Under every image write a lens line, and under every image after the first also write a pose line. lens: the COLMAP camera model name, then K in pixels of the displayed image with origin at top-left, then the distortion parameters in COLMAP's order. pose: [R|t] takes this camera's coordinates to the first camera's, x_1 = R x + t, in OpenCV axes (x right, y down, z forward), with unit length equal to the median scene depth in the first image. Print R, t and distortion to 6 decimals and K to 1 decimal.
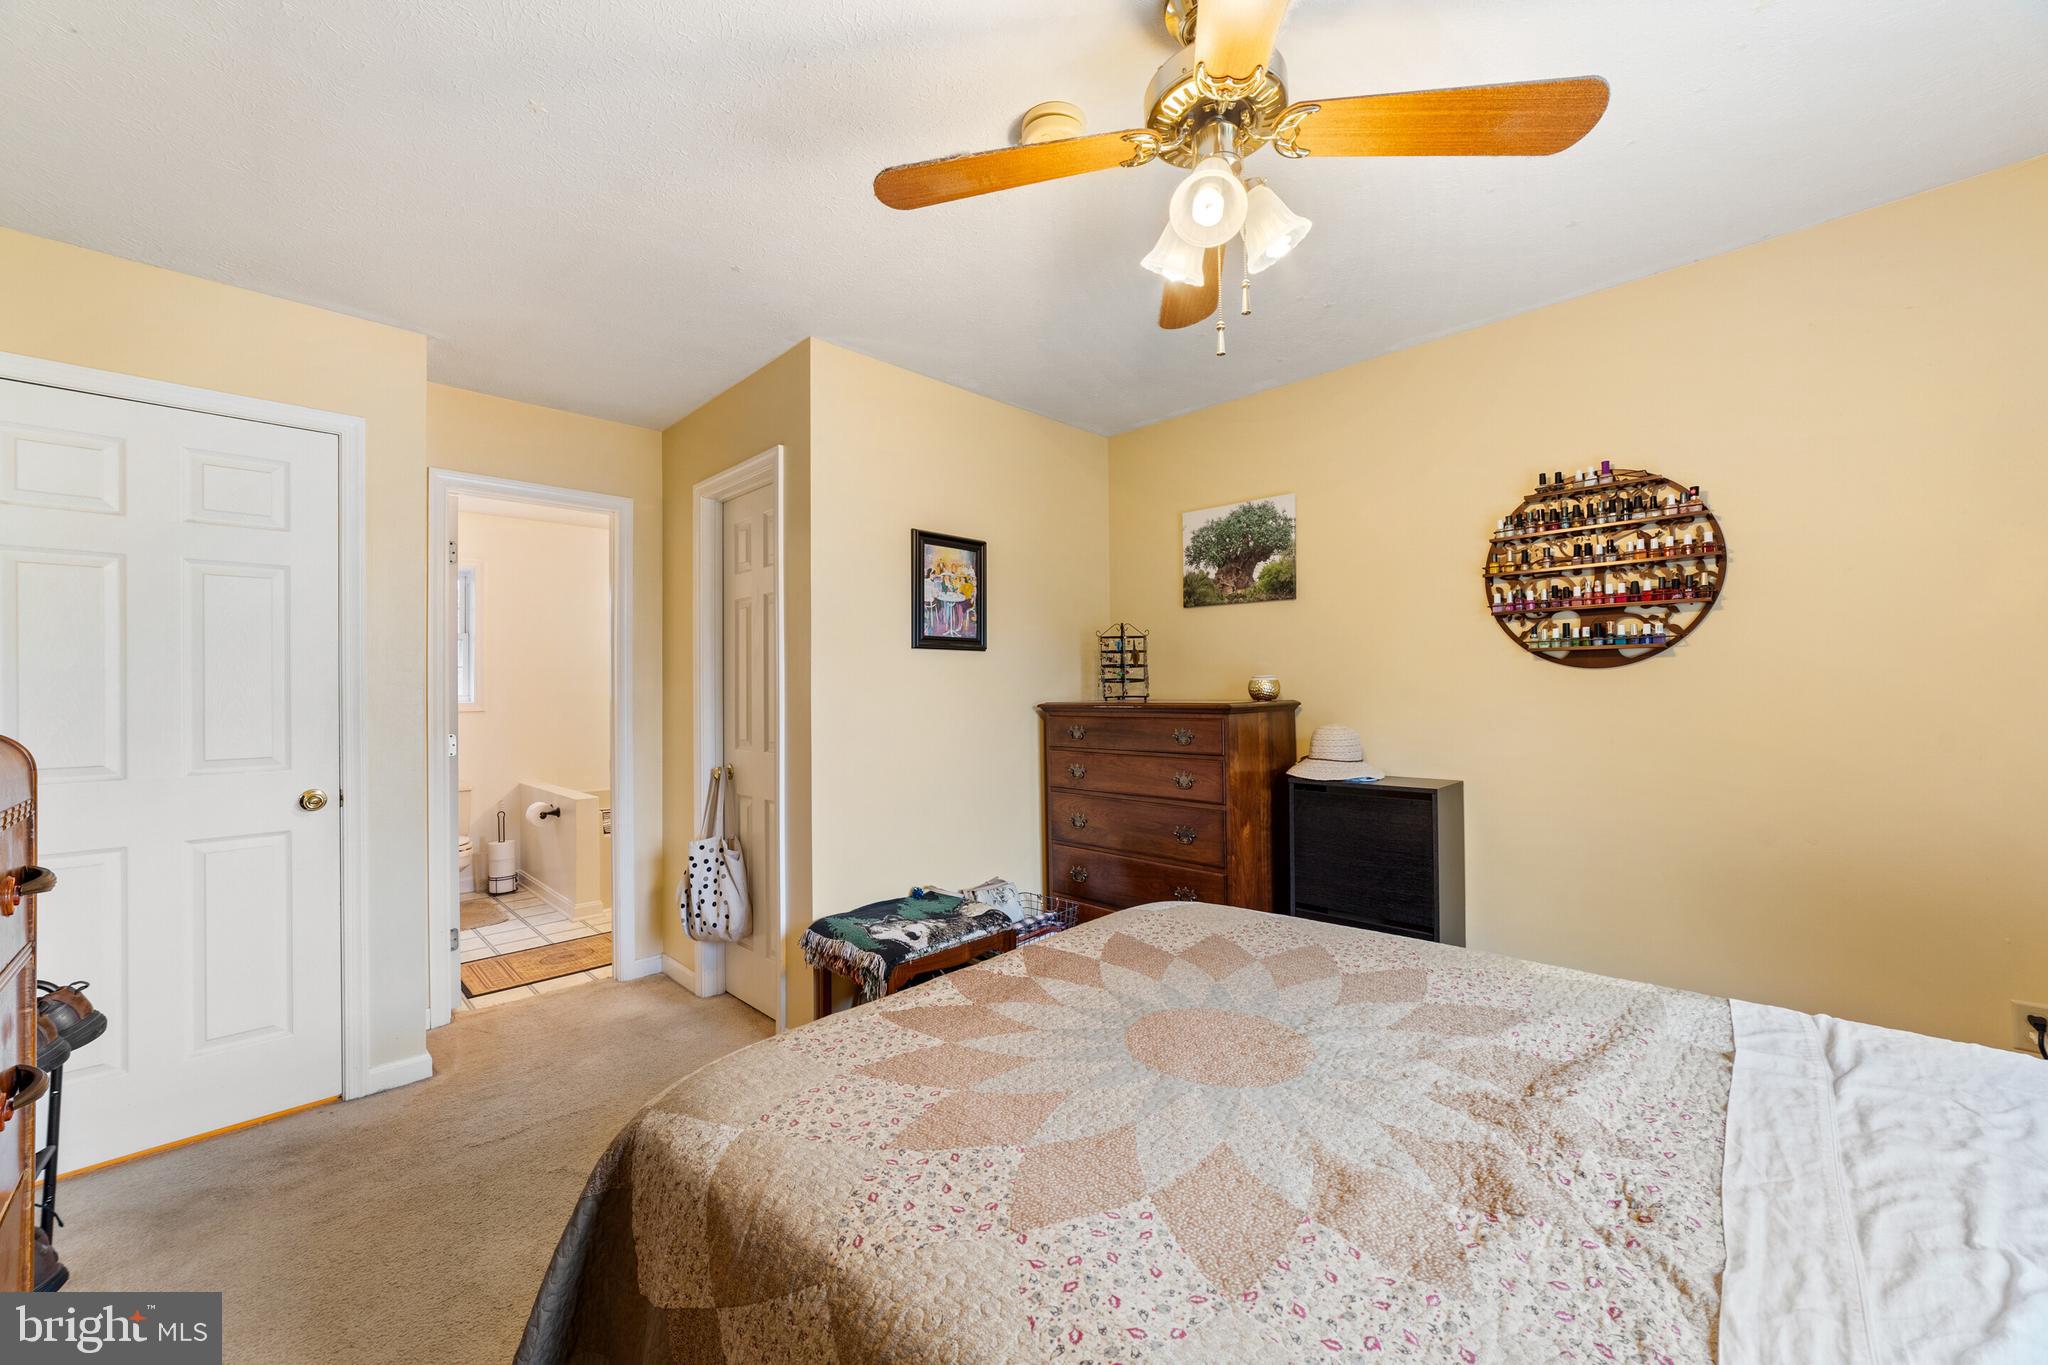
lens RADIAL K [[786.9, 0, 1025.0], [0, 786.9, 685.0], [0, 0, 1]] dist [-0.009210, 0.001504]
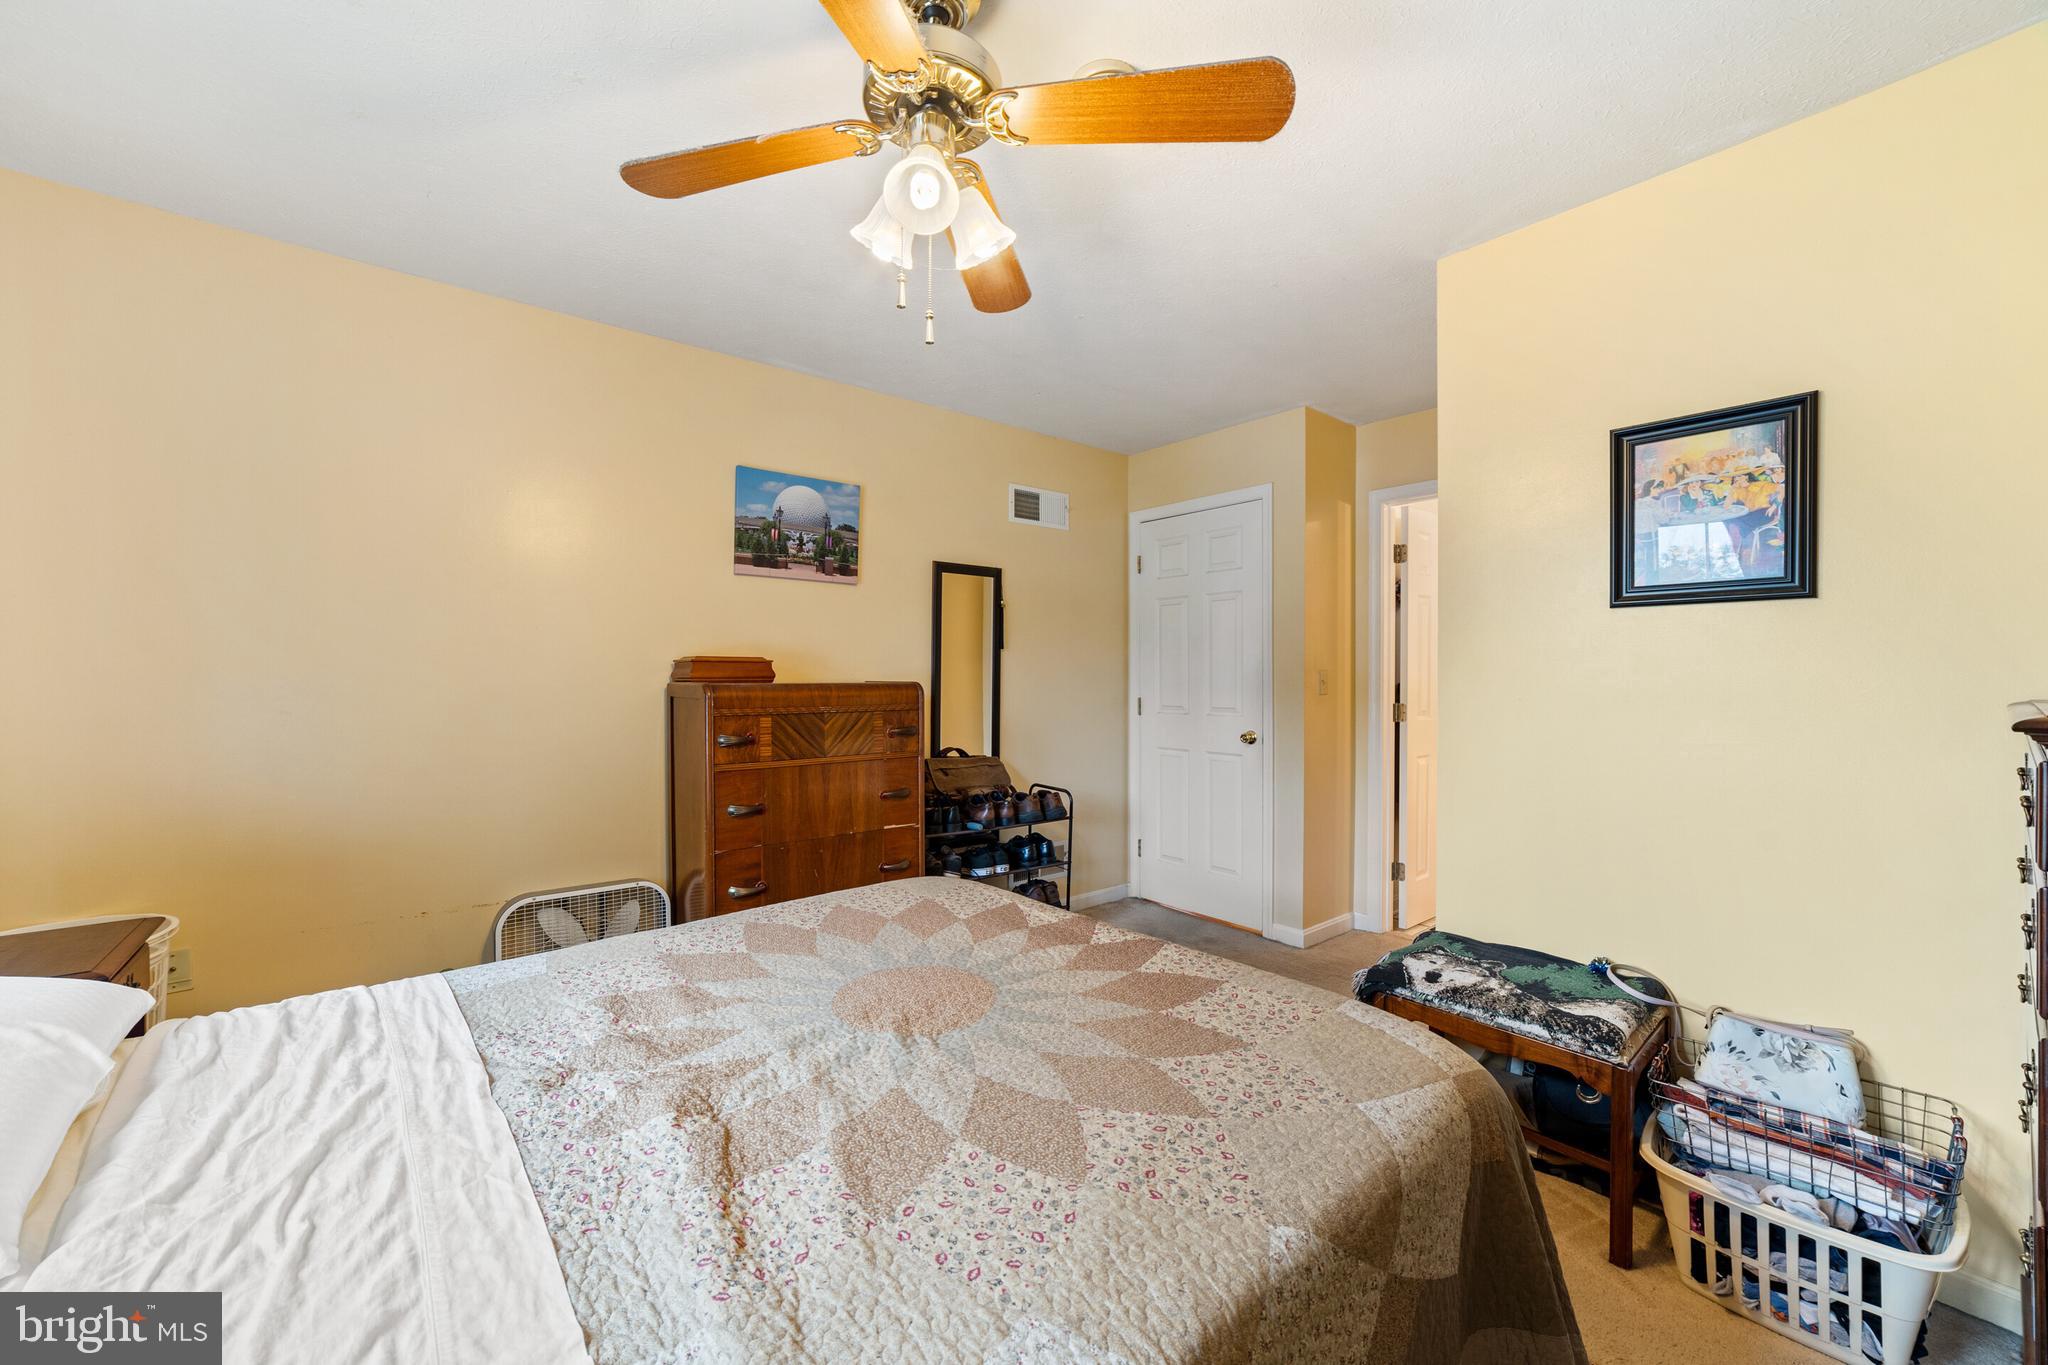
lens RADIAL K [[786.9, 0, 1016.9], [0, 786.9, 677.5], [0, 0, 1]] dist [-0.009210, 0.001504]
pose [[-0.110436, 0.013126, -0.993797, 0.631794], [0.012430, 0.999853, 0.011825, -0.001230], [0.993806, -0.011047, -0.110582, 0.609125]]
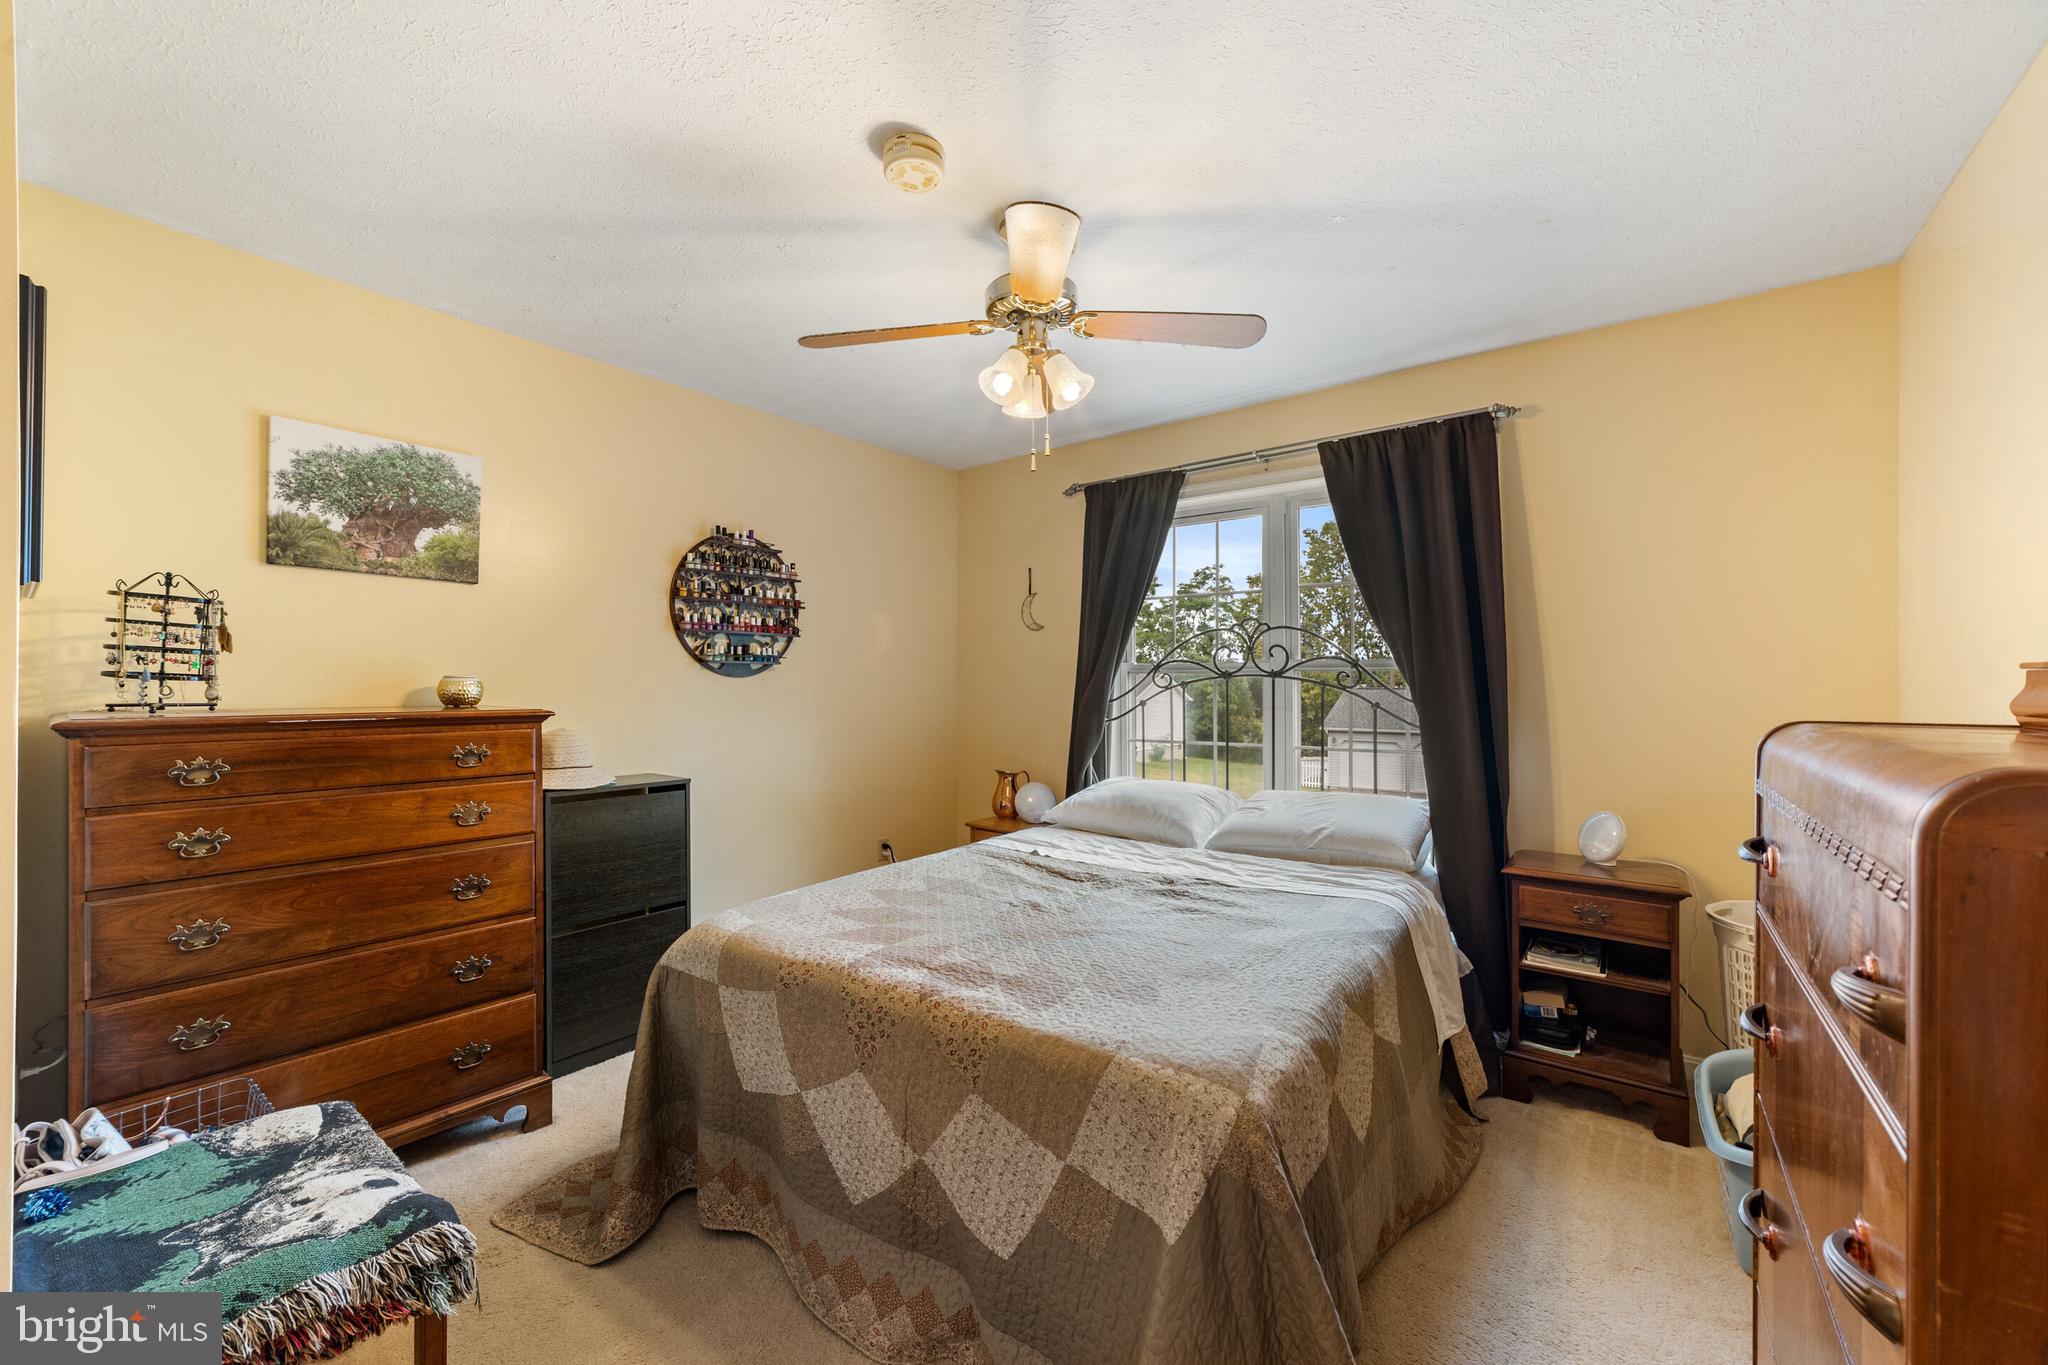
lens RADIAL K [[786.9, 0, 1023.1], [0, 786.9, 686.0], [0, 0, 1]] dist [-0.009210, 0.001504]
pose [[-0.111970, 0.005736, 0.993695, -0.625914], [-0.007358, 0.999951, -0.006601, -0.000007], [-0.993684, -0.008050, -0.111922, 0.589692]]
